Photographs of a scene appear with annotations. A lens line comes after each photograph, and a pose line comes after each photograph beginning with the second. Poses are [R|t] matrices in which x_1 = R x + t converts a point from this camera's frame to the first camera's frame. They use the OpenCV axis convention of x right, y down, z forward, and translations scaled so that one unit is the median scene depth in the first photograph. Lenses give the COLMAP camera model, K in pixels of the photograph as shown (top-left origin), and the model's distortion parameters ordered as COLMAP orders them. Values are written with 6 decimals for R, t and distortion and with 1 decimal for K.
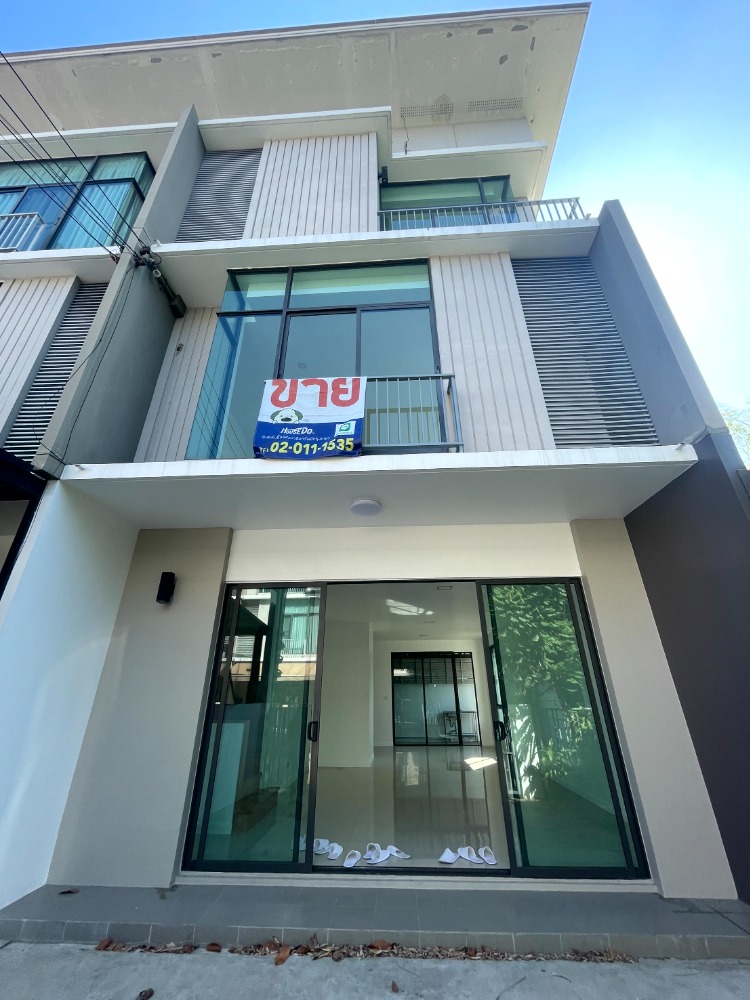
lens RADIAL K [[405.7, 0, 375.1], [0, 405.7, 495.8], [0, 0, 1]] dist [-0.002038, 0.001170]
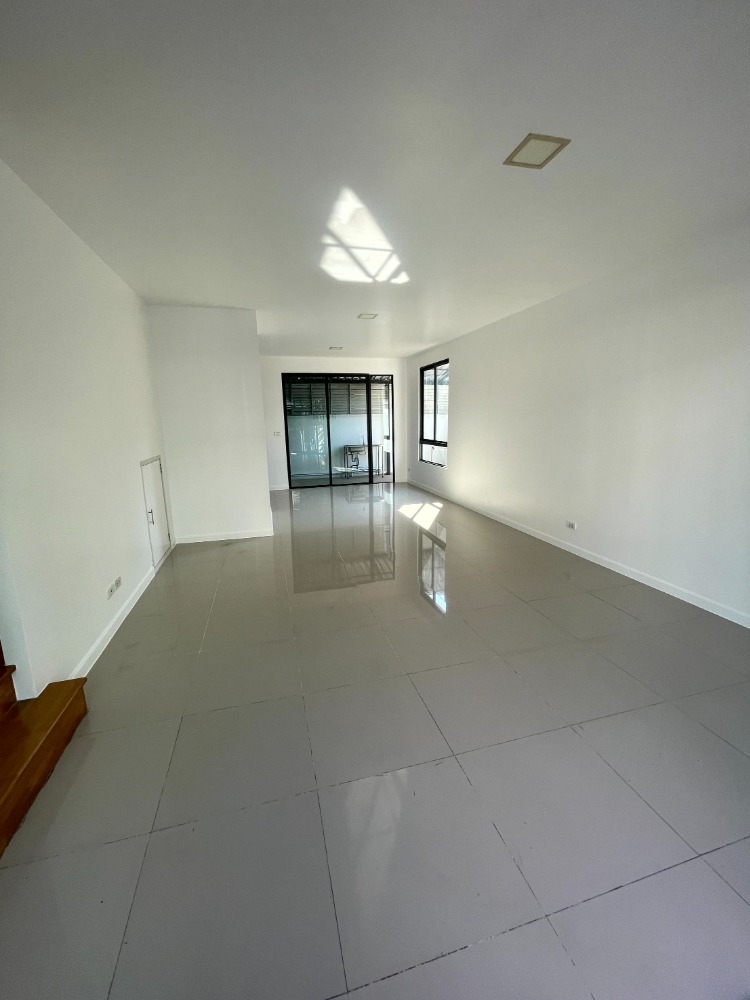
lens RADIAL K [[405.7, 0, 375.5], [0, 405.7, 498.1], [0, 0, 1]] dist [-0.002038, 0.001170]
pose [[0.948480, -0.070288, 0.308943, -0.110917], [-0.129631, 0.803646, 0.580817, 0.423362], [-0.289106, -0.590942, 0.753131, 0.968931]]
